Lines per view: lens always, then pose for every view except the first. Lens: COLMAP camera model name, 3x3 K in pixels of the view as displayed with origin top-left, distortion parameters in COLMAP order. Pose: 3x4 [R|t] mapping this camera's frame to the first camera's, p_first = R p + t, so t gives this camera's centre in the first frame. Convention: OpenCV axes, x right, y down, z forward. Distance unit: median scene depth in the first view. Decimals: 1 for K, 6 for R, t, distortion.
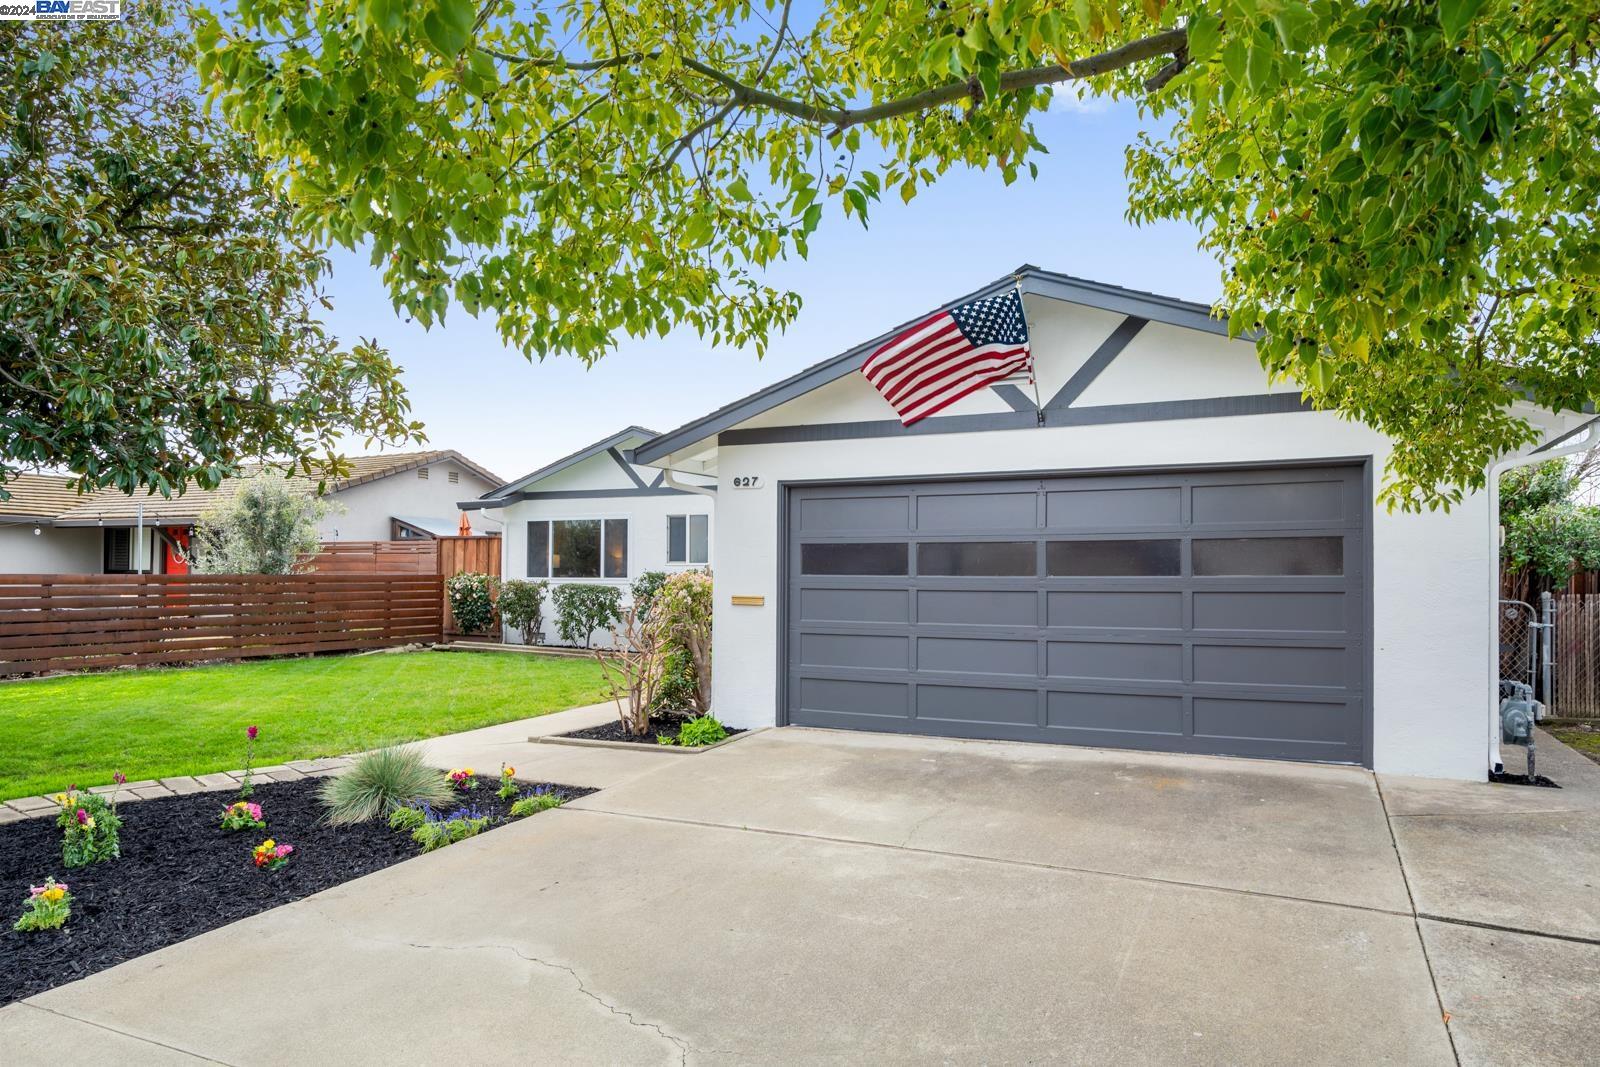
lens RADIAL K [[1039.6, 0, 802.9], [0, 1039.6, 564.4], [0, 0, 1]] dist [0.009254, 0.000604]
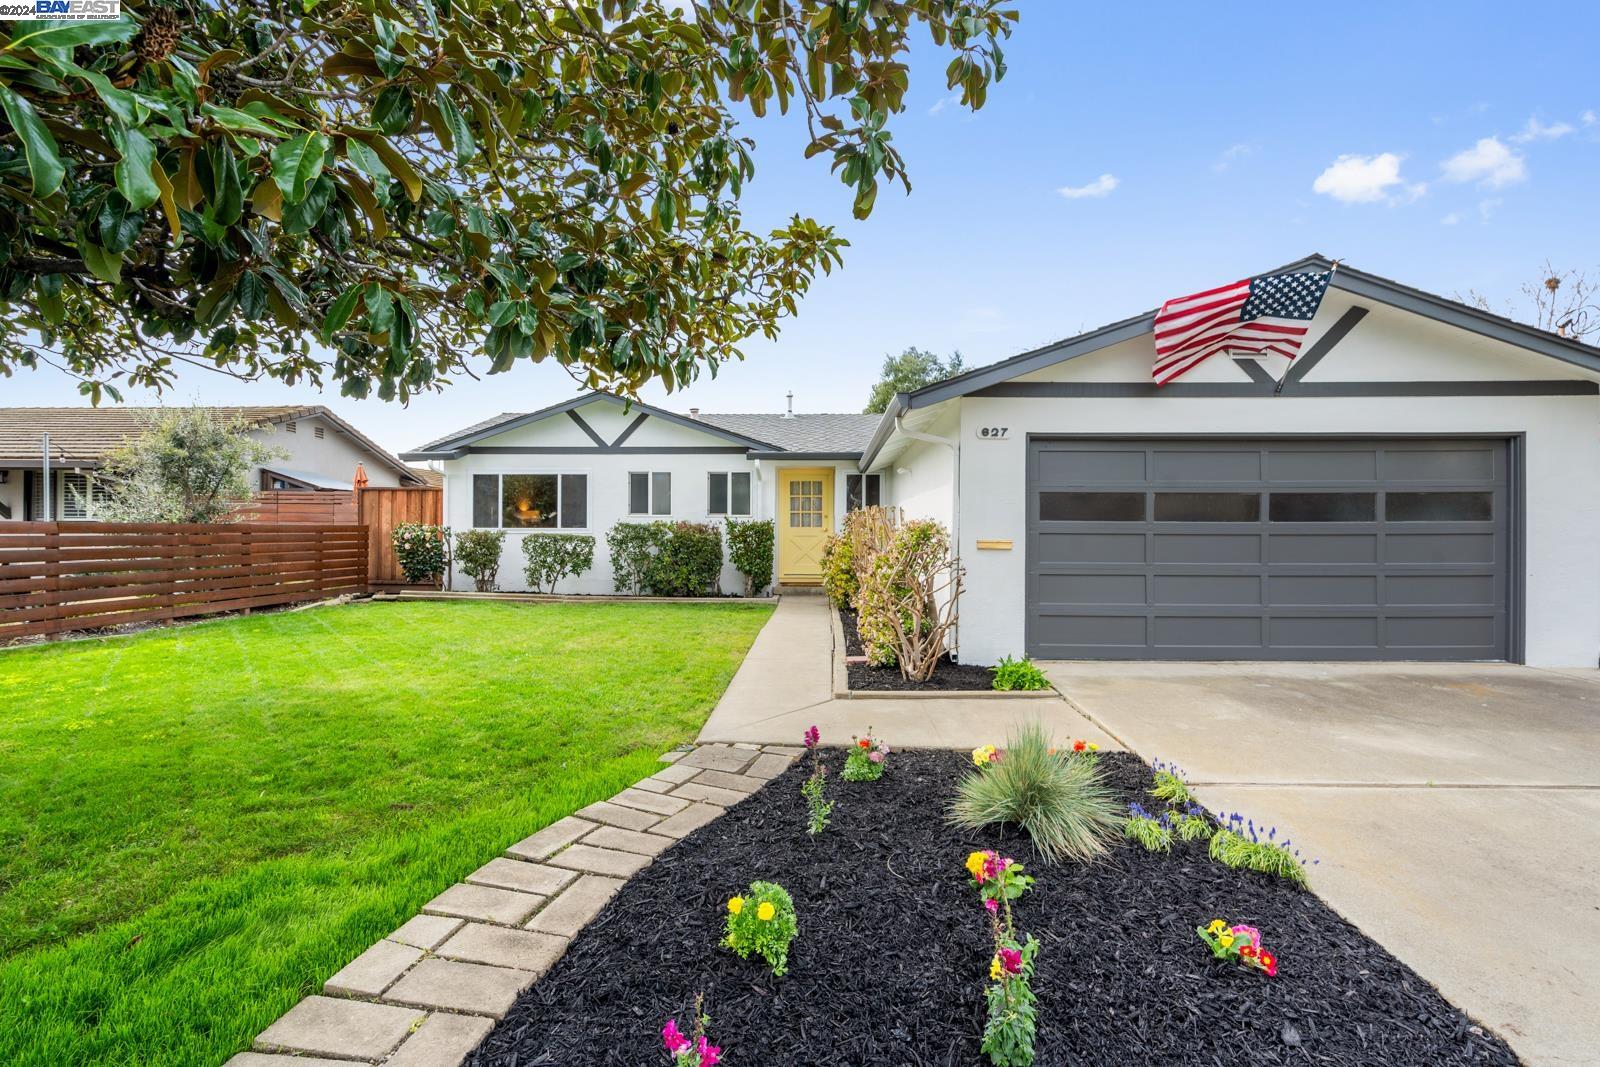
lens RADIAL K [[725.8, 0, 804.0], [0, 725.8, 528.6], [0, 0, 1]] dist [0.001537, 0.000601]
pose [[0.914592, 0.000492, 0.404377, -0.275372], [-0.003876, 0.999964, 0.007550, 0.006943], [-0.404359, -0.008473, 0.914561, 0.209350]]
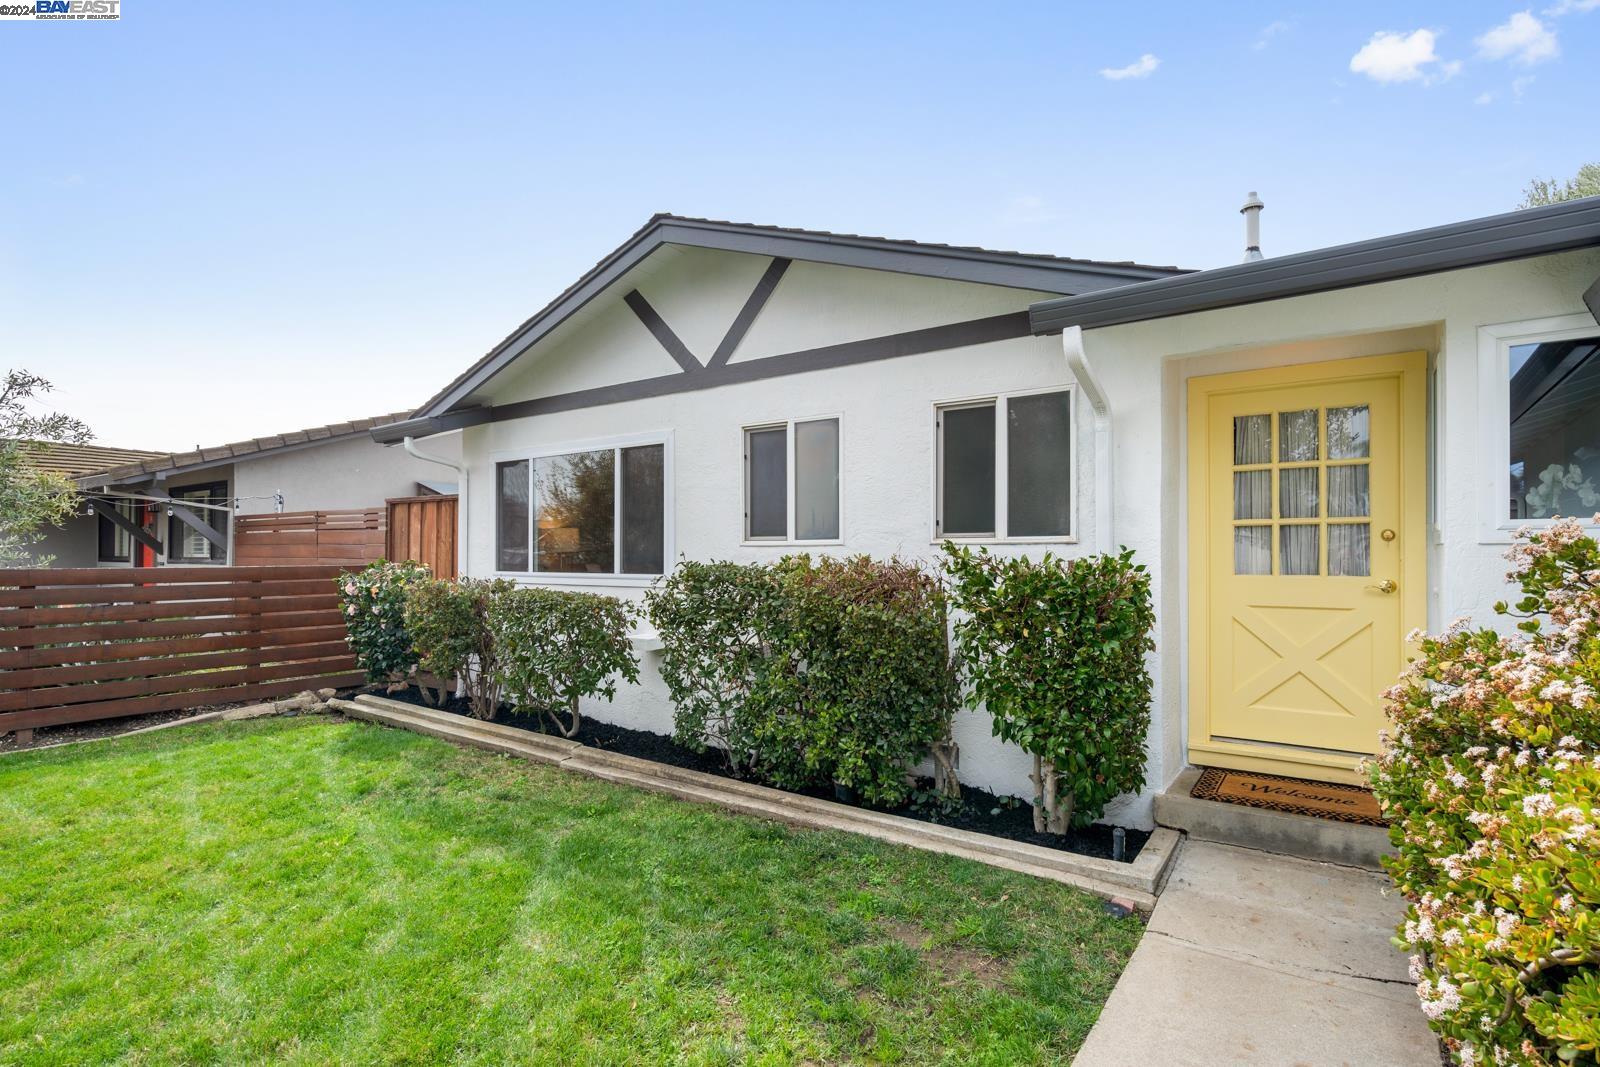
lens RADIAL K [[792.5, 0, 793.0], [0, 792.5, 554.1], [0, 0, 1]] dist [-0.001096, -0.000097]
pose [[0.984889, -0.005151, -0.173113, -0.055061], [0.007151, 0.999915, 0.010933, 0.000961], [0.173041, -0.012006, 0.984841, 0.685102]]
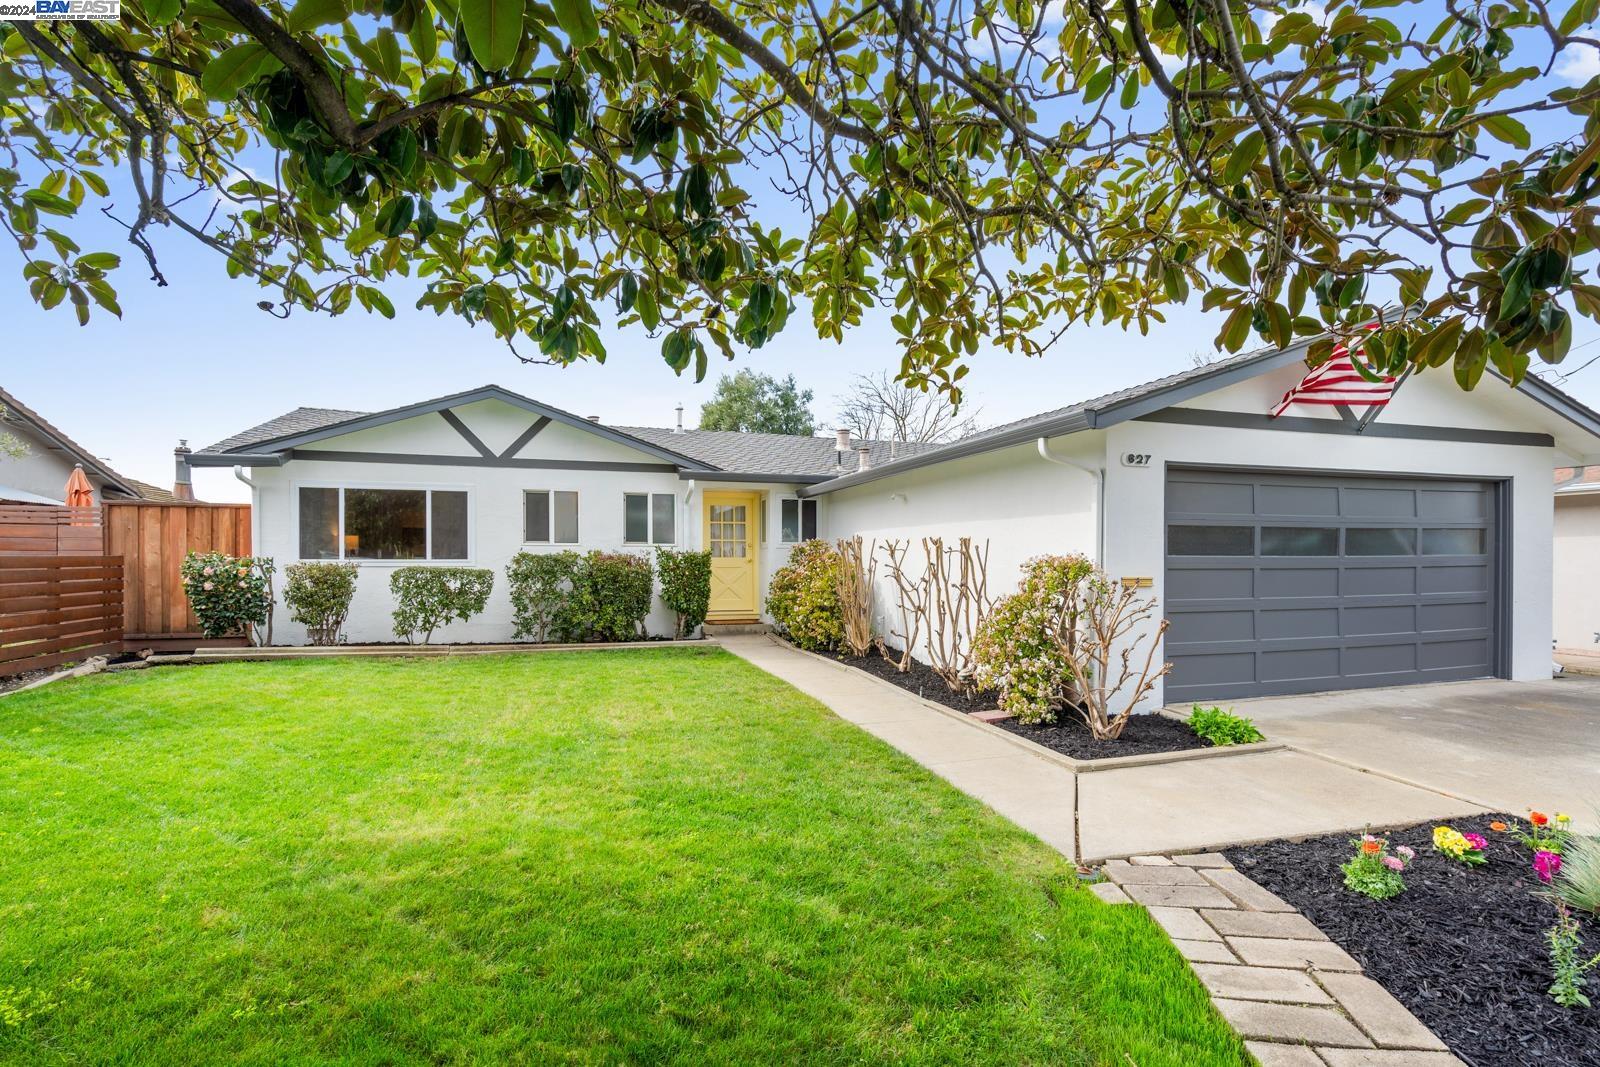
lens RADIAL K [[734.6, 0, 794.4], [0, 734.6, 558.8], [0, 0, 1]] dist [-0.000845, -0.000004]
pose [[0.737063, -0.004198, 0.675811, -0.391139], [-0.005766, 0.999905, 0.012500, 0.003430], [-0.675799, -0.013110, 0.736969, 0.369956]]
